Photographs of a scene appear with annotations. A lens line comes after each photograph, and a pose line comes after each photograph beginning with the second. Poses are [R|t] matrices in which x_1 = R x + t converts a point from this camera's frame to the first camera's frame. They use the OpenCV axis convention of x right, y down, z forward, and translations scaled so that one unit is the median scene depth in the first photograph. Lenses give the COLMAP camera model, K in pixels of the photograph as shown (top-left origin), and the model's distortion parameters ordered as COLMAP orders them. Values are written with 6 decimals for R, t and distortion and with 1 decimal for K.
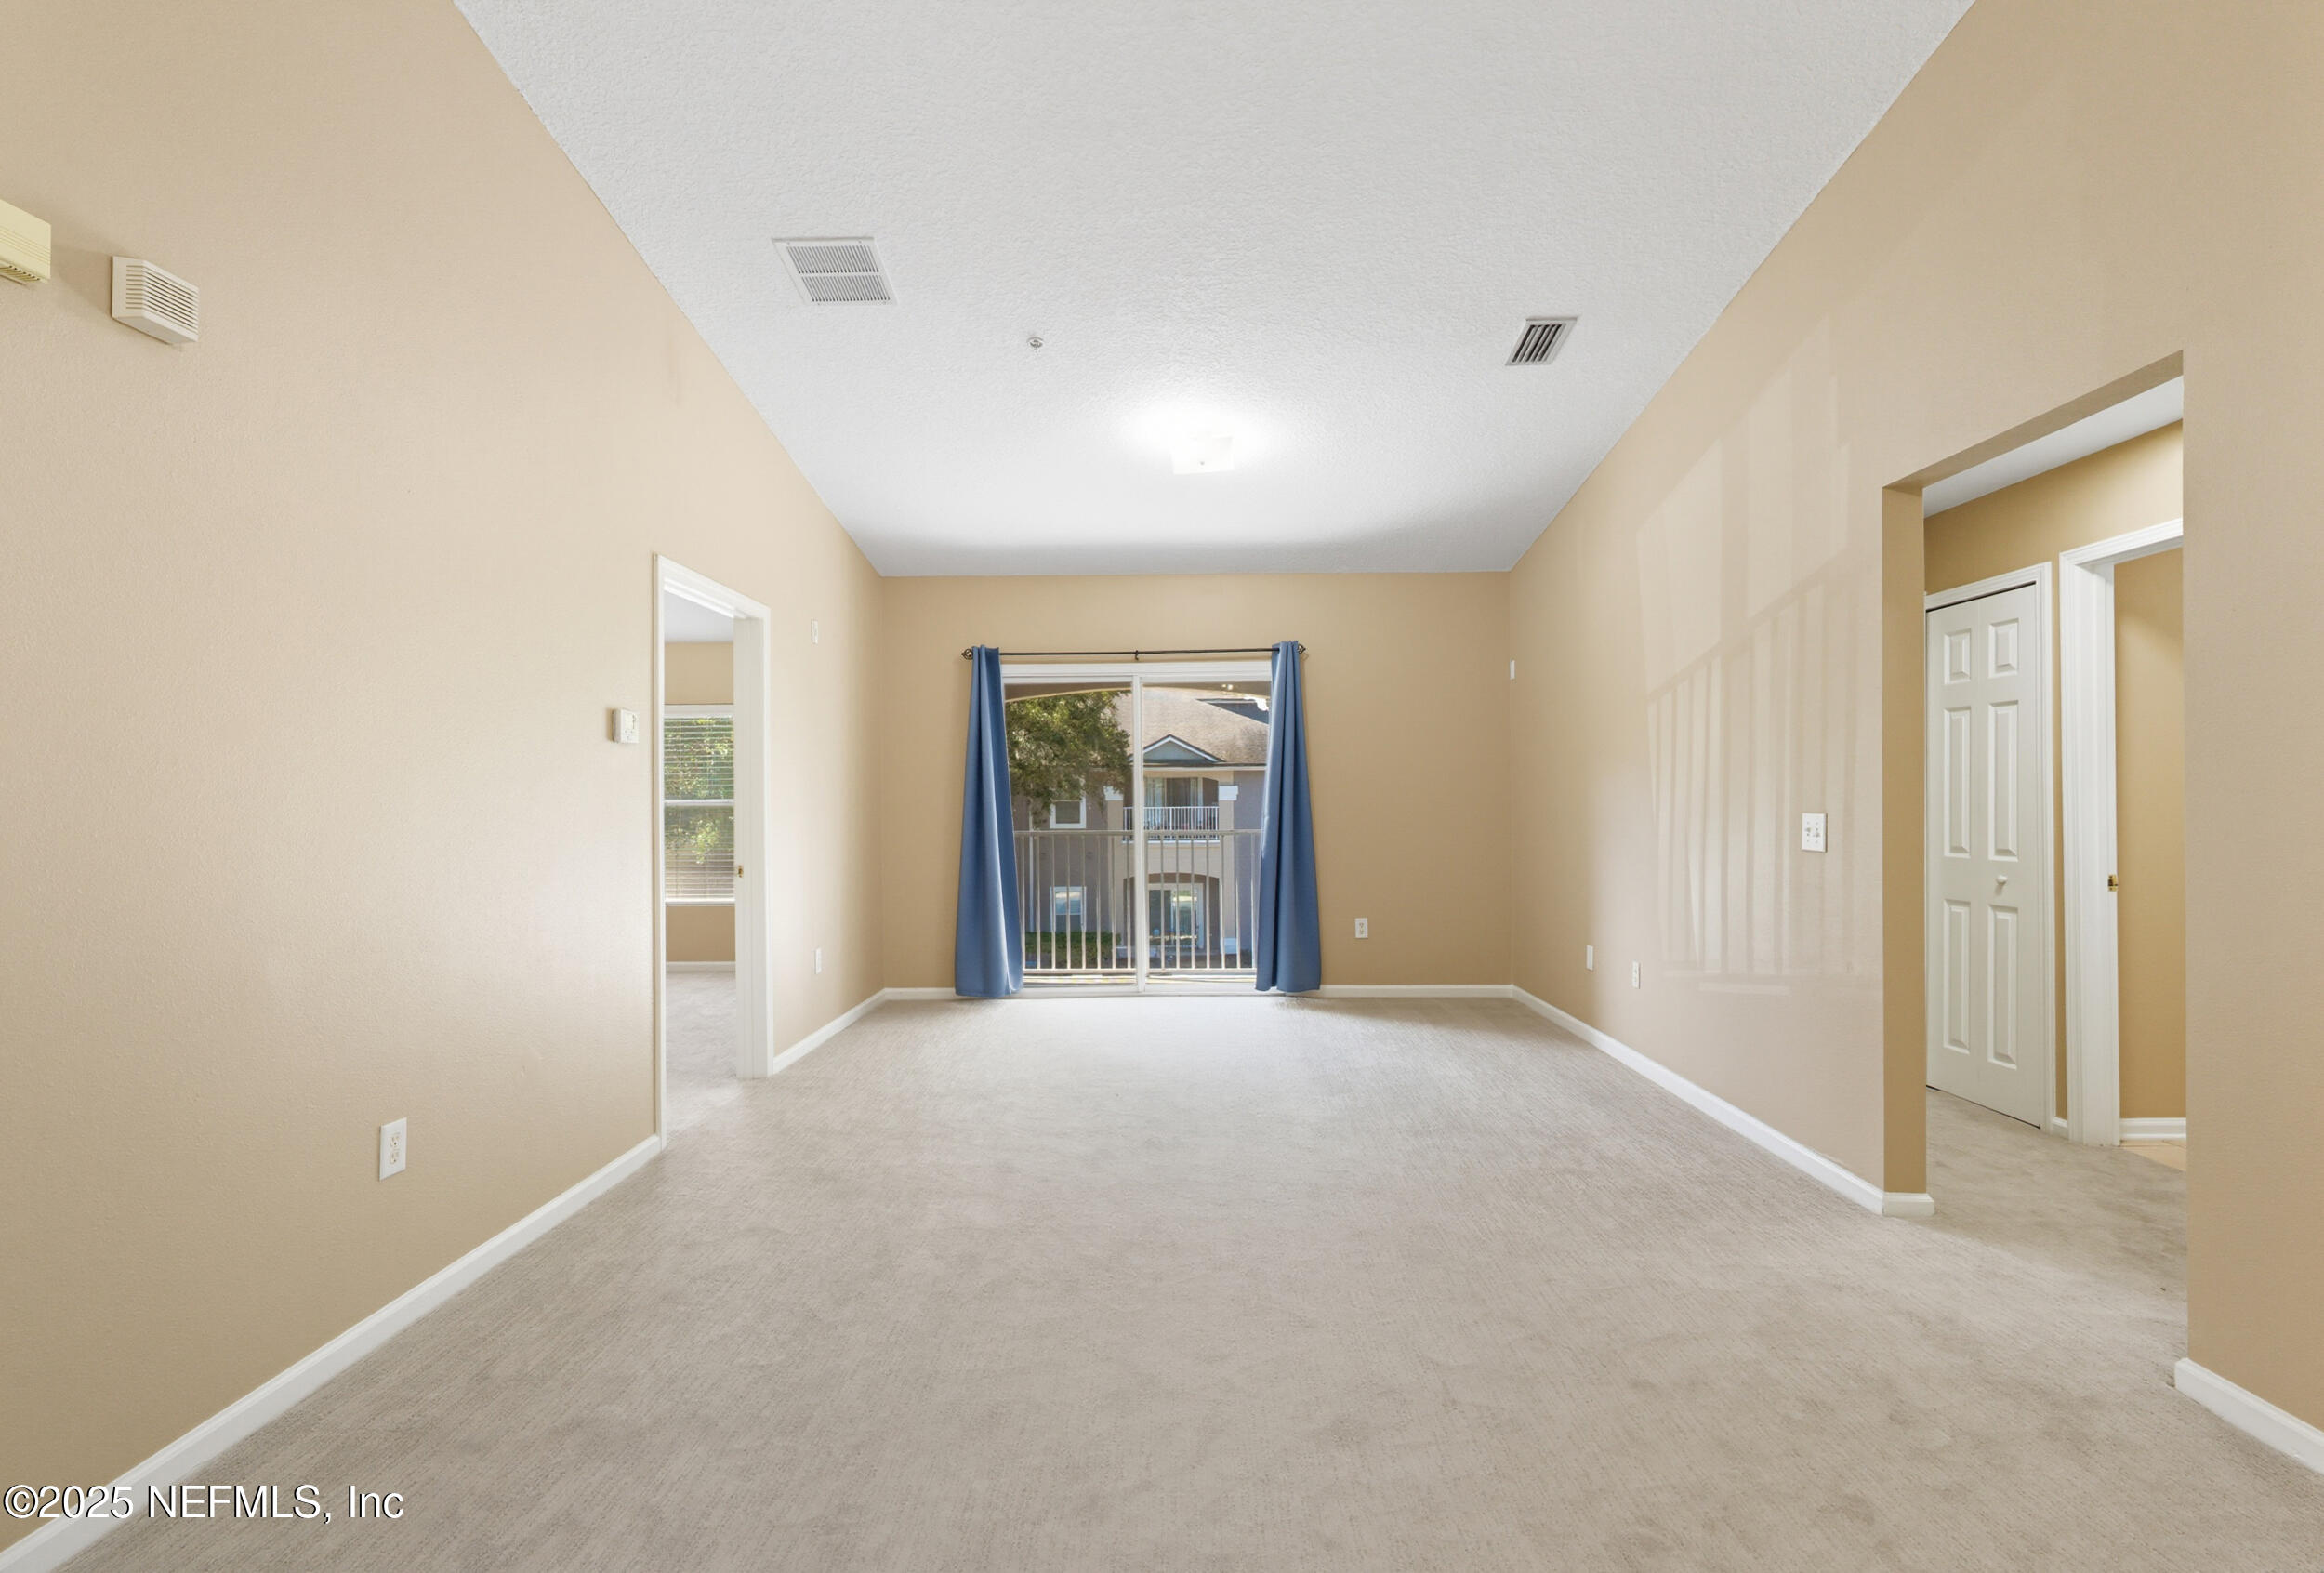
lens RADIAL K [[1043.3, 0, 1159.7], [0, 1043.3, 802.7], [0, 0, 1]] dist [0.001314, 0.000698]
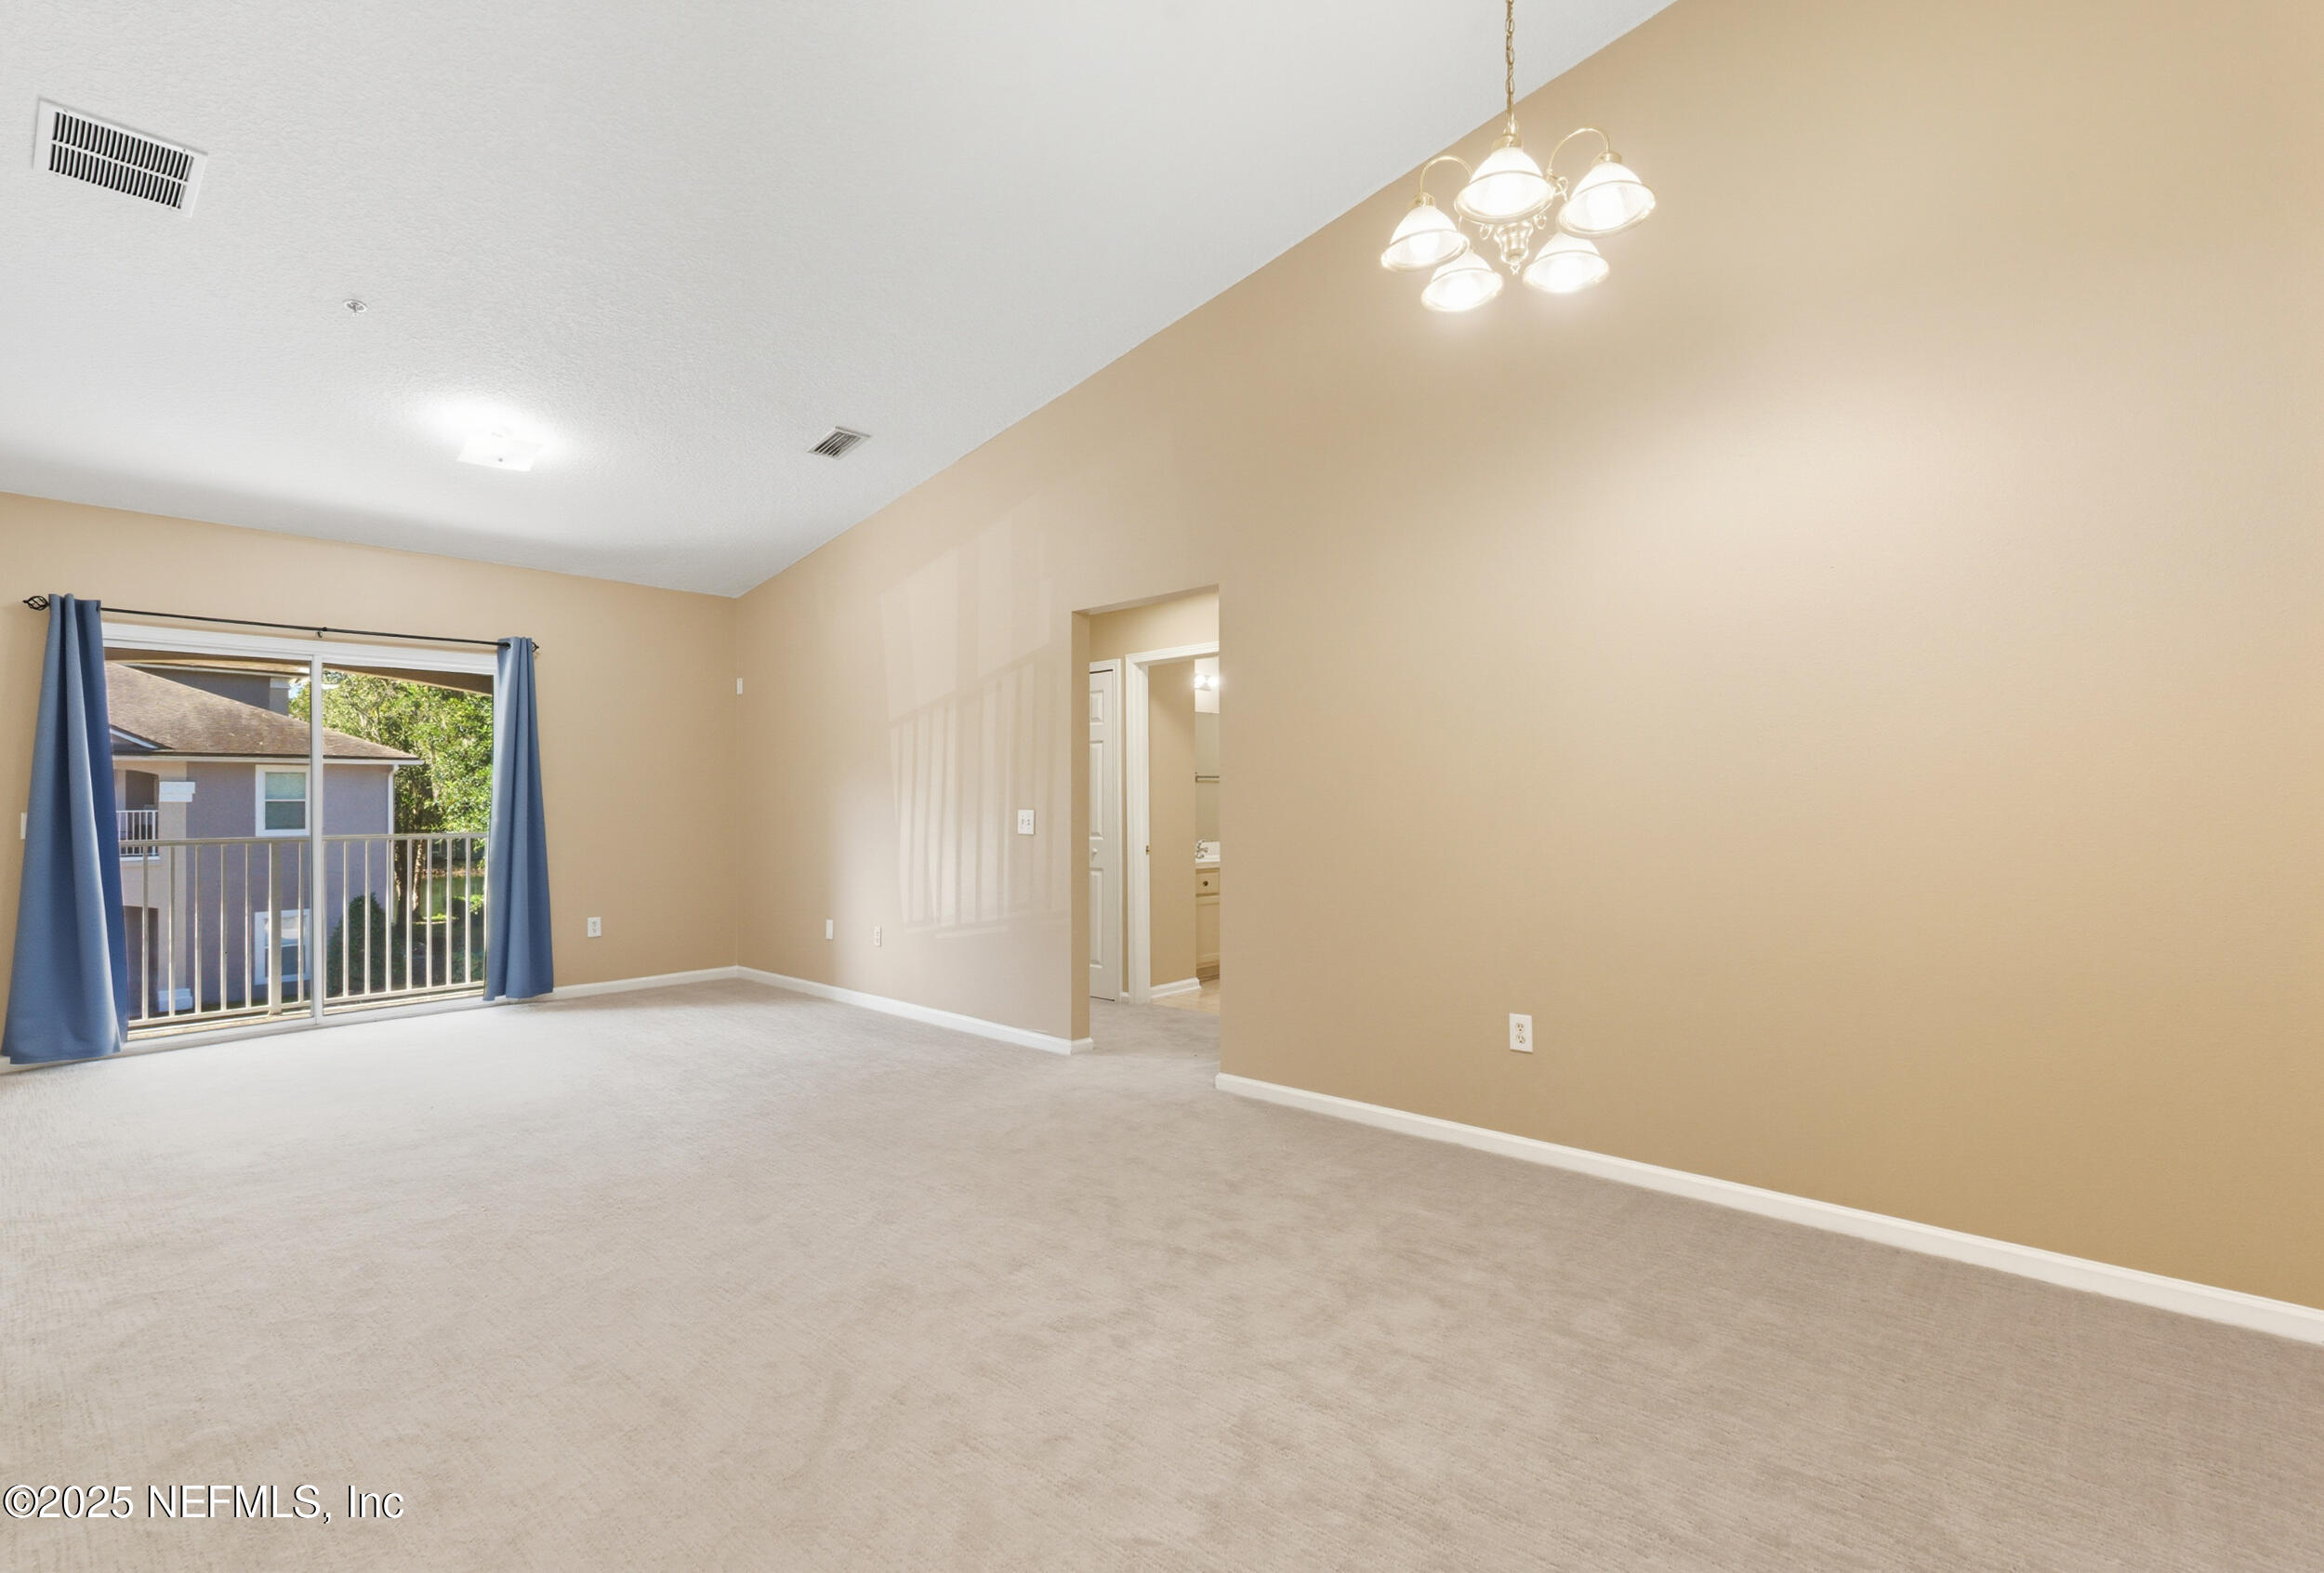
lens RADIAL K [[1066.2, 0, 1158.2], [0, 1066.2, 799.8], [0, 0, 1]] dist [-0.001652, -0.000041]
pose [[0.661196, 0.003829, 0.750204, -0.344906], [0.000026, 0.999987, -0.005127, 0.002555], [-0.750214, 0.003409, 0.661187, -0.152477]]
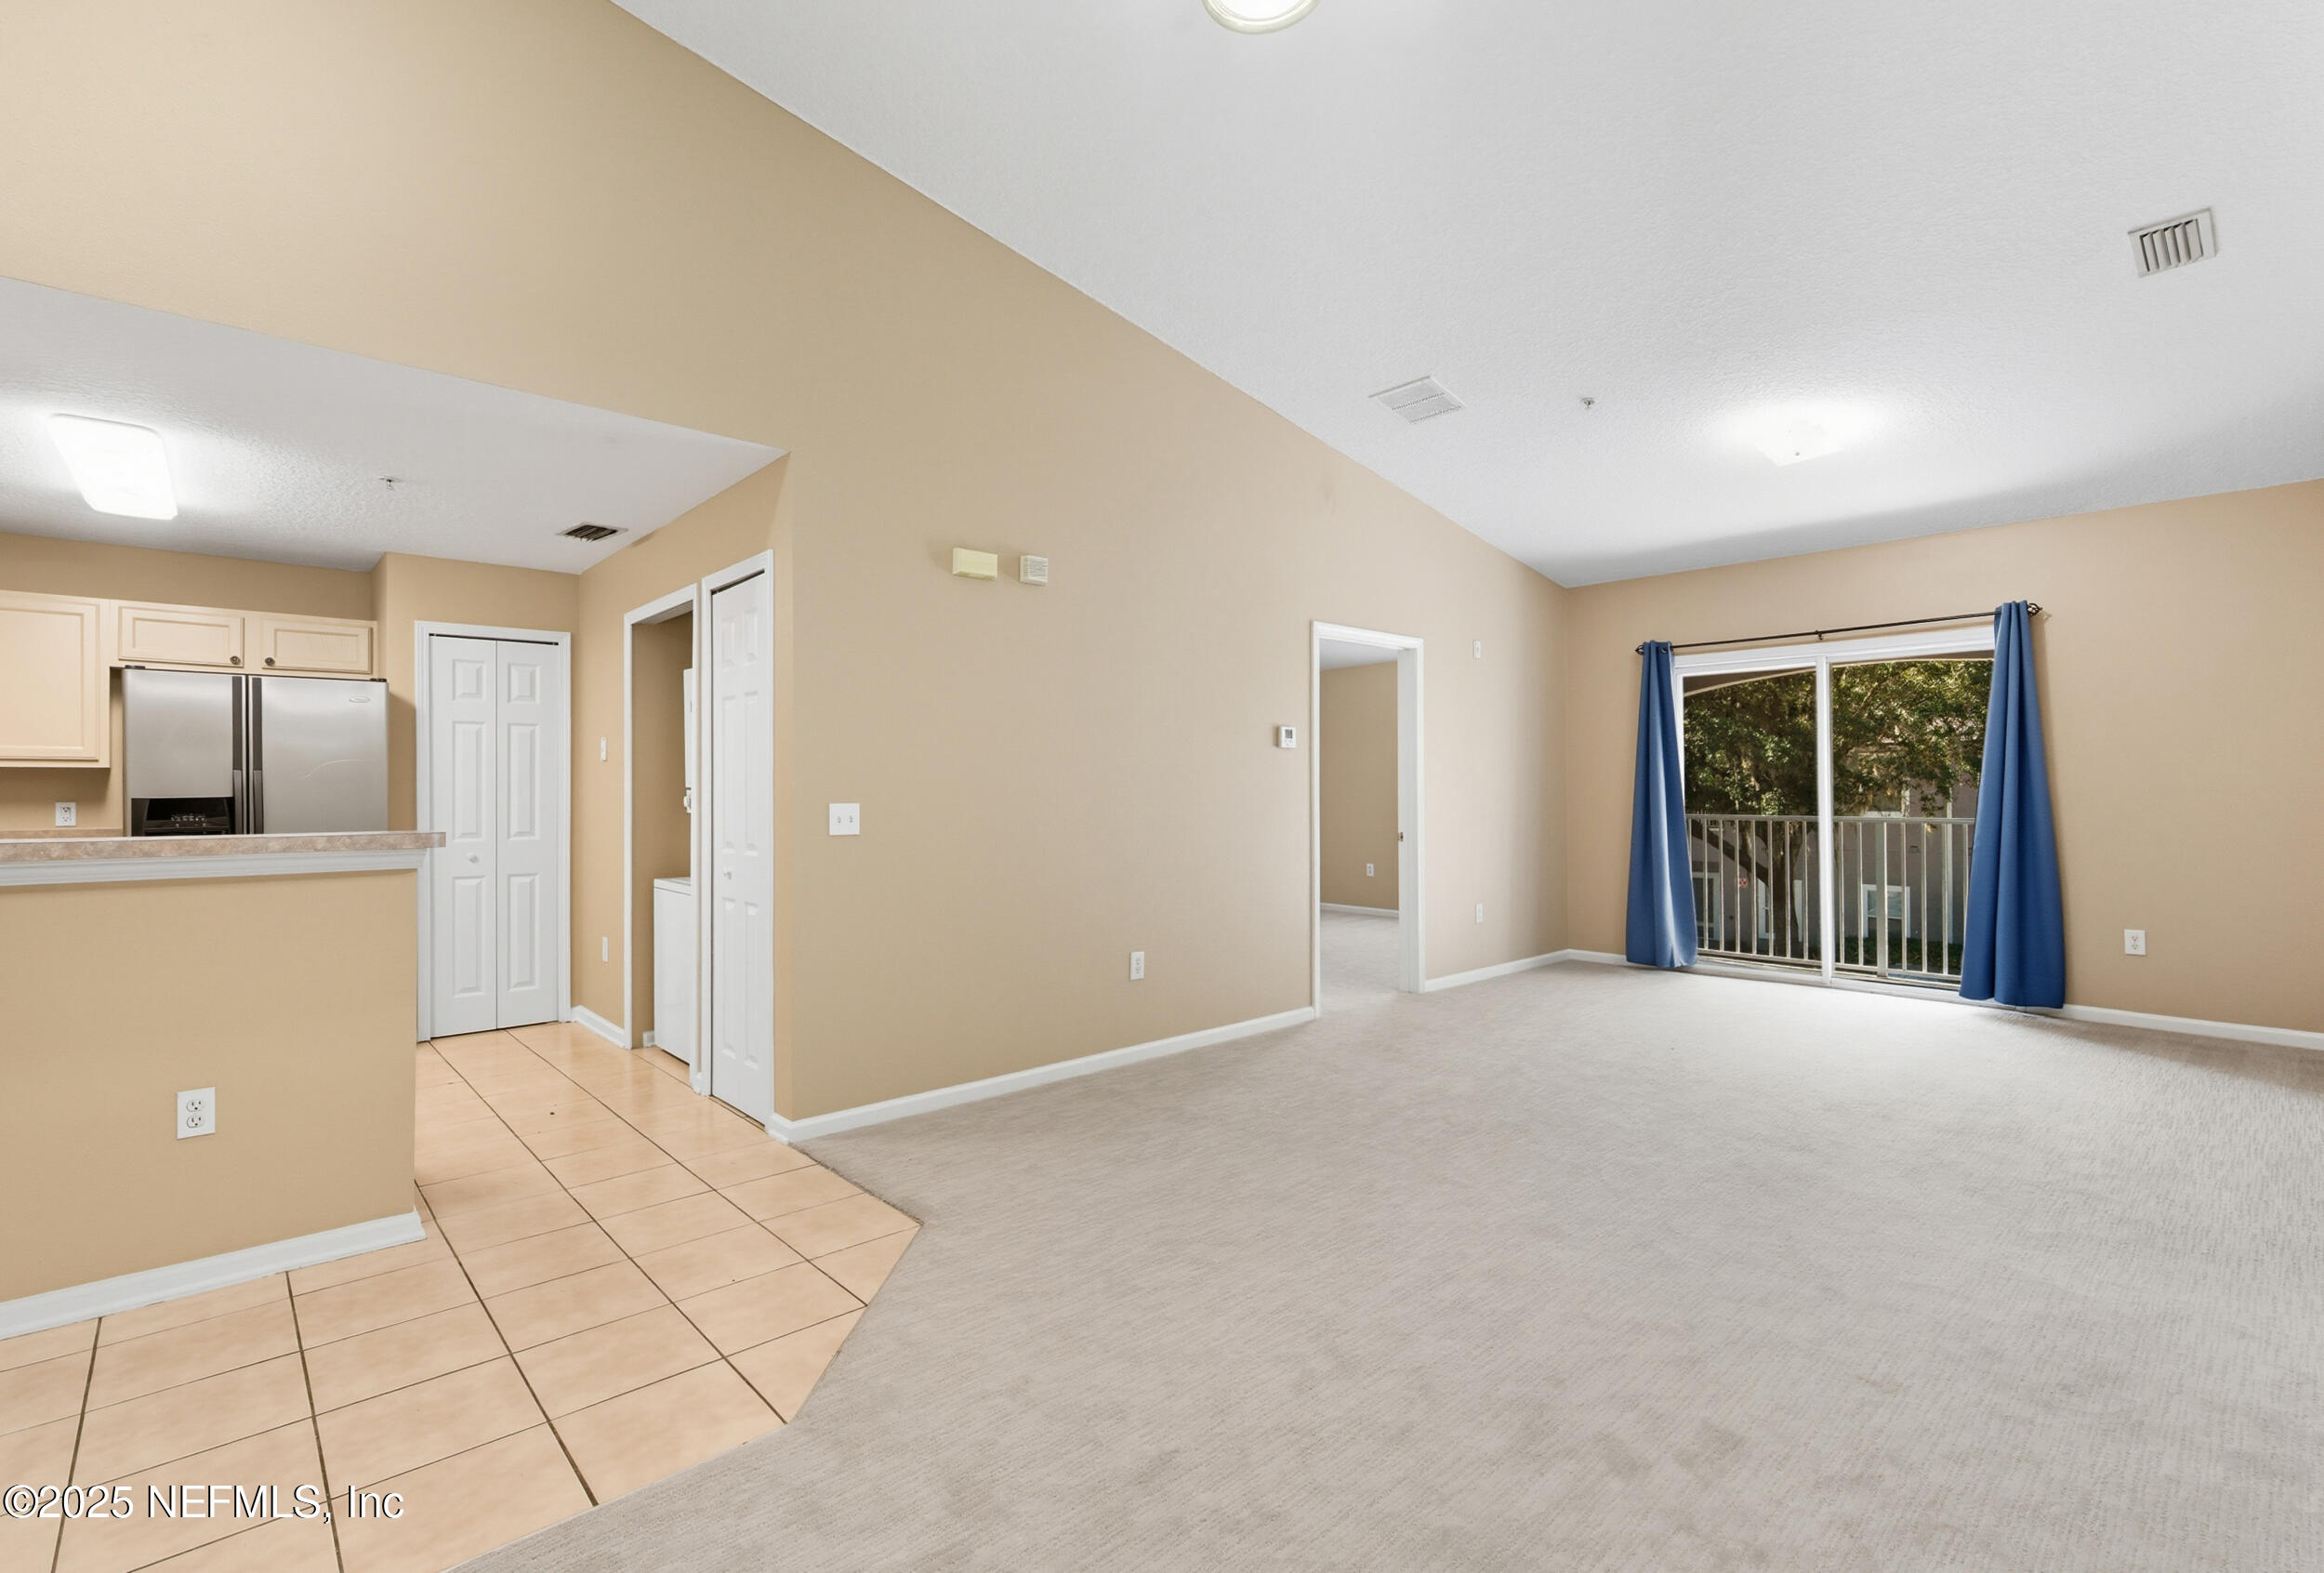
lens RADIAL K [[1052.2, 0, 1167.2], [0, 1052.2, 783.5], [0, 0, 1]] dist [0.001609, 0.000082]
pose [[0.692454, 0.001001, -0.721462, 0.408804], [-0.002516, 0.999996, -0.001027, -0.001360], [0.721458, 0.002527, 0.692454, -0.175727]]
